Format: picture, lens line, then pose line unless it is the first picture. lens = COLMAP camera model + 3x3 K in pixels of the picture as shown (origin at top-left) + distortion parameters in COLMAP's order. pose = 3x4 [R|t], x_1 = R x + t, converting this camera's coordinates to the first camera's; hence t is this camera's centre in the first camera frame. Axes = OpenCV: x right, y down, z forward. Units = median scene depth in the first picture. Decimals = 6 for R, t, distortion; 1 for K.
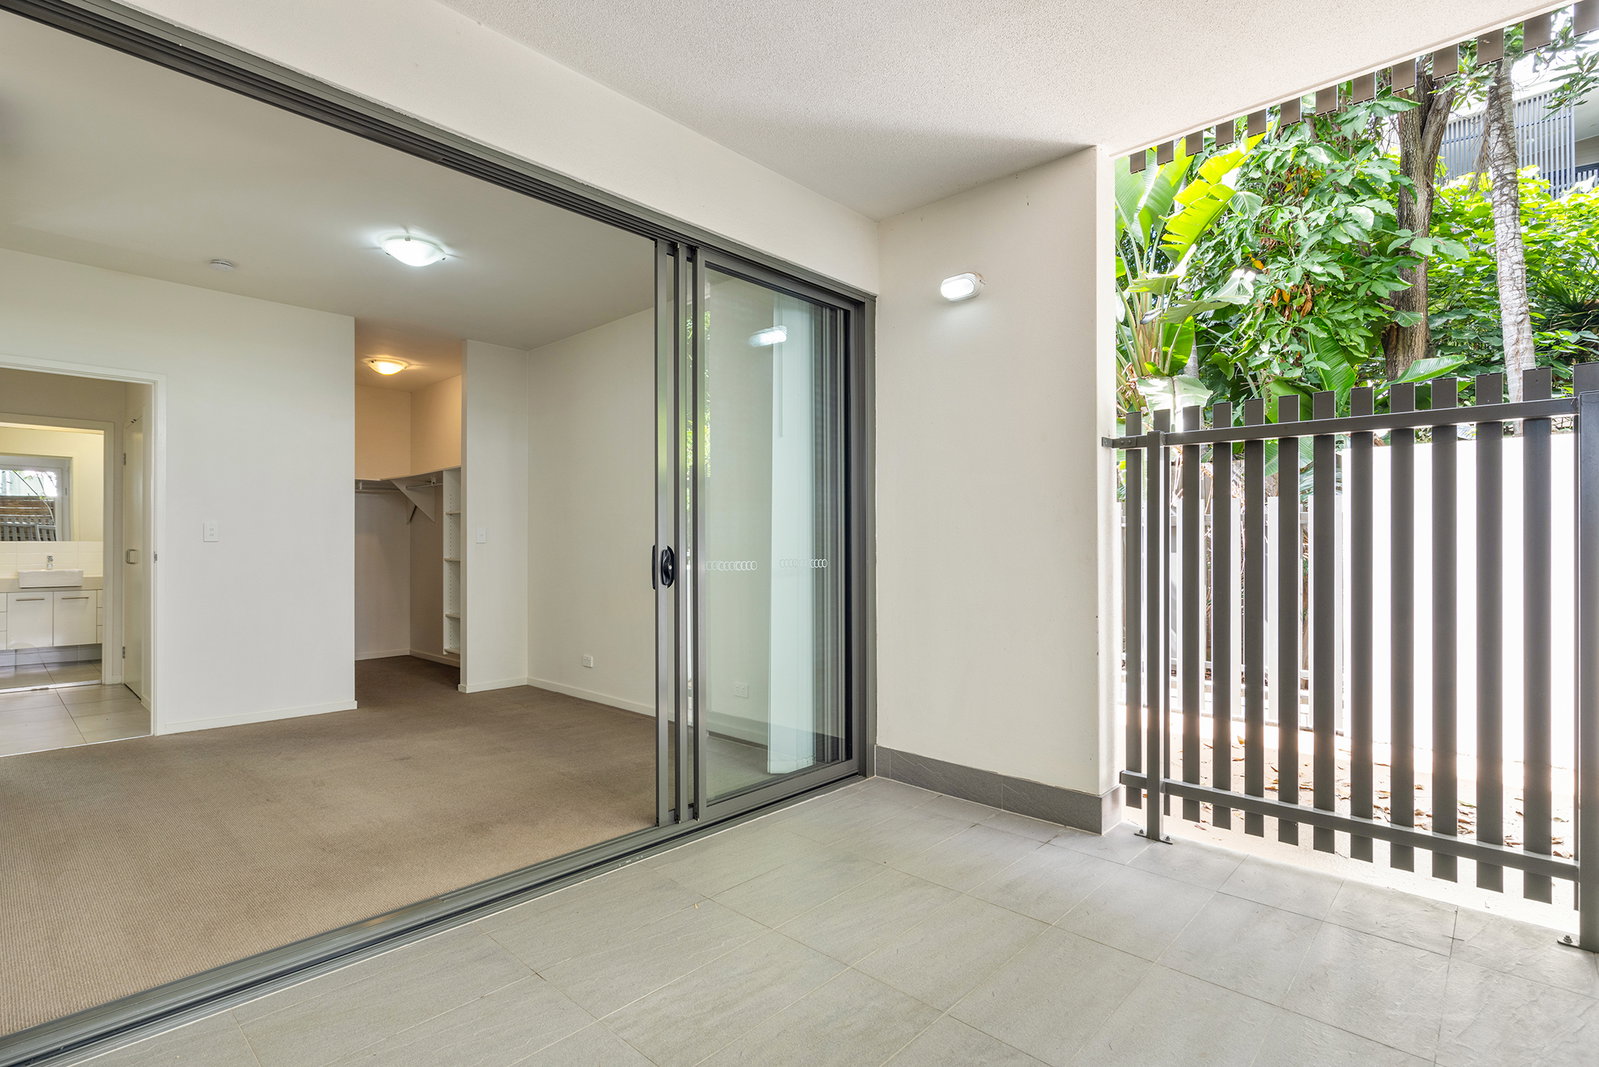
lens RADIAL K [[753.1, 0, 794.1], [0, 753.1, 535.6], [0, 0, 1]] dist [0.003484, 0.000758]
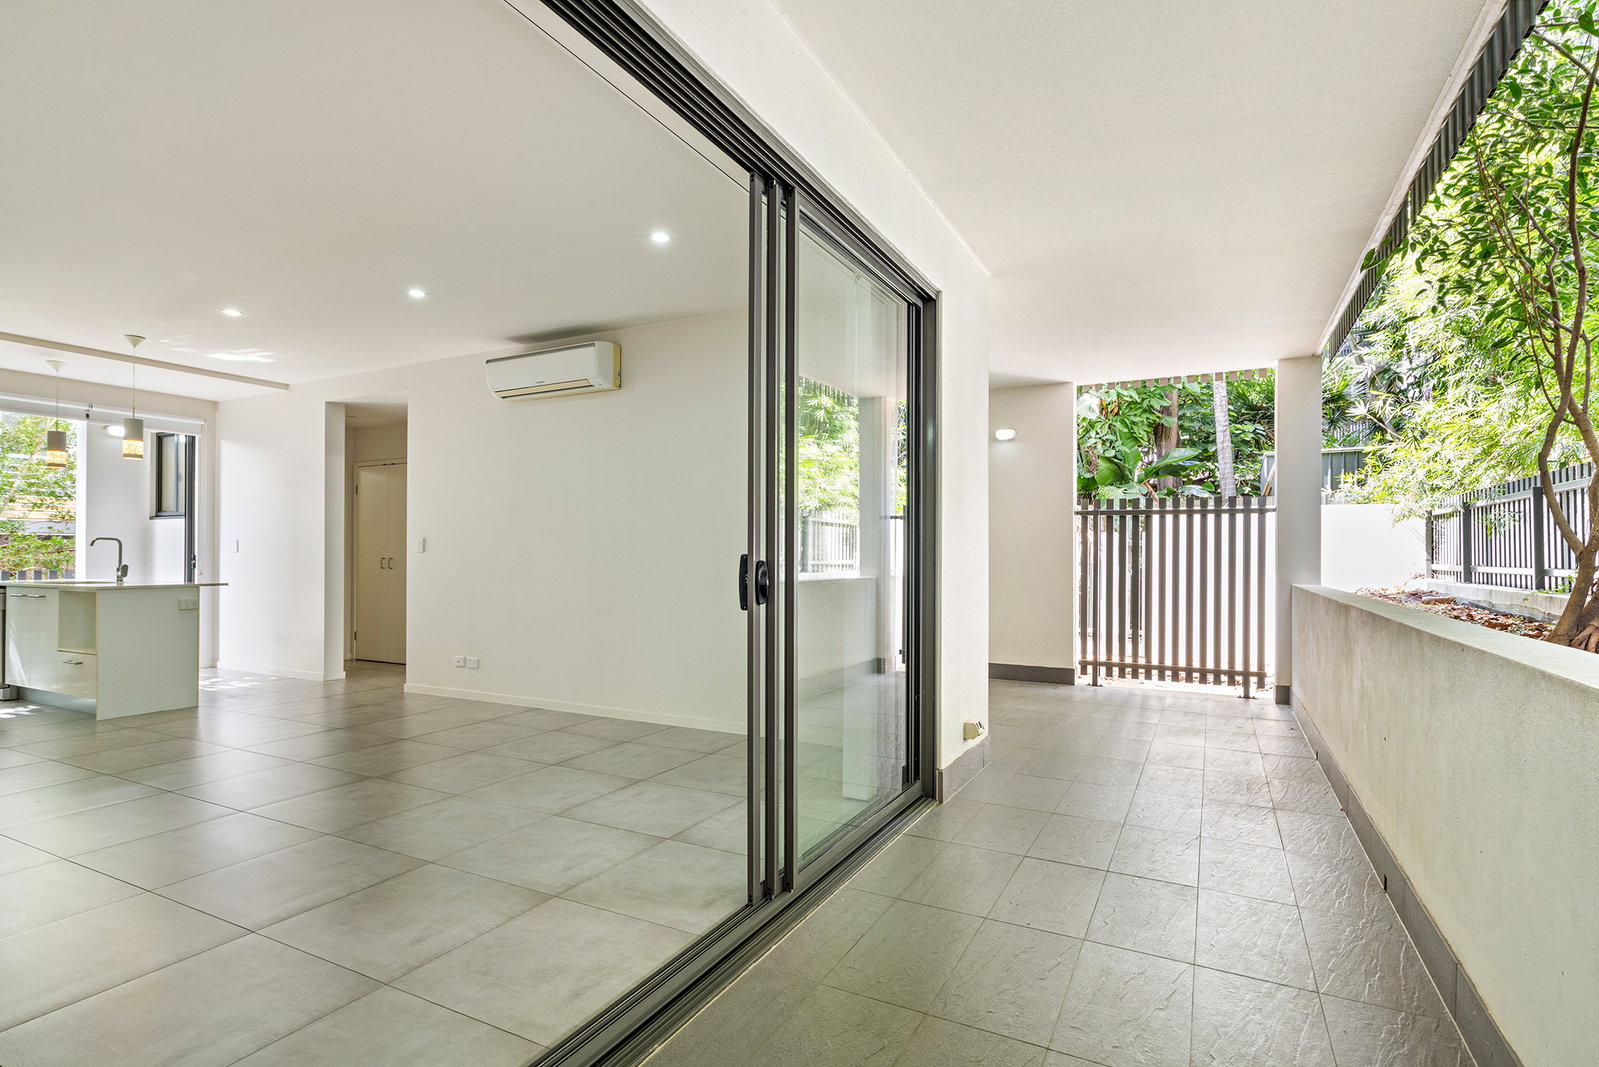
lens RADIAL K [[794.9, 0, 803.0], [0, 794.9, 542.1], [0, 0, 1]] dist [-0.007766, -0.000126]
pose [[0.961787, 0.008783, 0.273657, -0.420211], [-0.003518, 0.999799, -0.019726, 0.009470], [-0.273776, 0.018010, 0.961625, -0.433983]]
